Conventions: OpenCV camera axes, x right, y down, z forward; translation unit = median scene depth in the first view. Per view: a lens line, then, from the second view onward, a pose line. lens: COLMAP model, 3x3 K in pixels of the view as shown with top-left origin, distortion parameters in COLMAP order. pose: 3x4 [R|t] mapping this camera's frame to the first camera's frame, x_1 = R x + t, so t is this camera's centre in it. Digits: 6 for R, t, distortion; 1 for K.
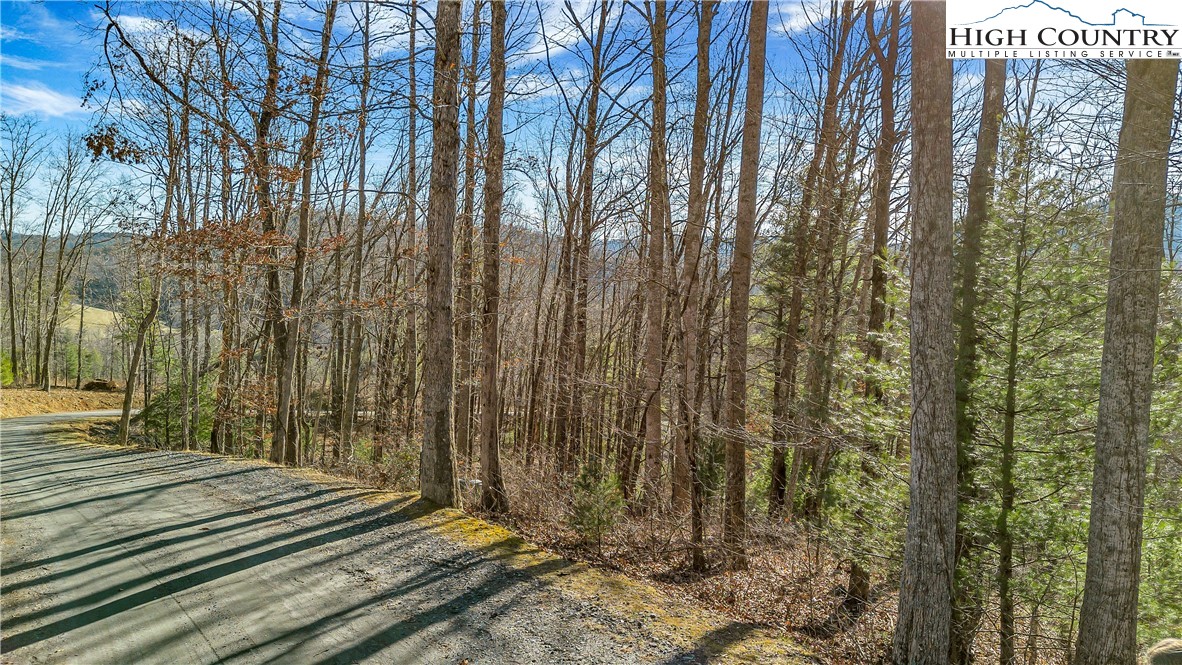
lens RADIAL K [[850.3, 0, 585.6], [0, 850.3, 322.7], [0, 0, 1]] dist [0.072452, -0.066173]
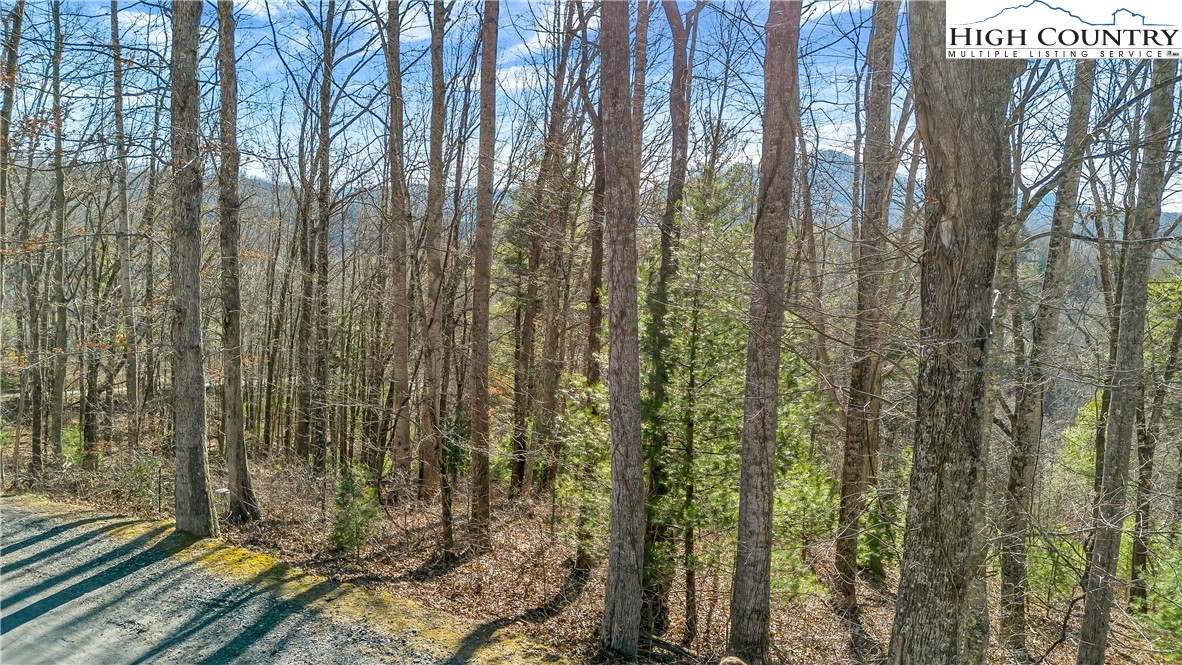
lens RADIAL K [[850.3, 0, 580.9], [0, 850.3, 328.1], [0, 0, 1]] dist [0.072452, -0.066173]
pose [[0.956408, -0.038053, 0.289544, -0.022387], [0.020843, 0.997840, 0.062293, -0.111695], [-0.291289, -0.053542, 0.955136, -0.143837]]
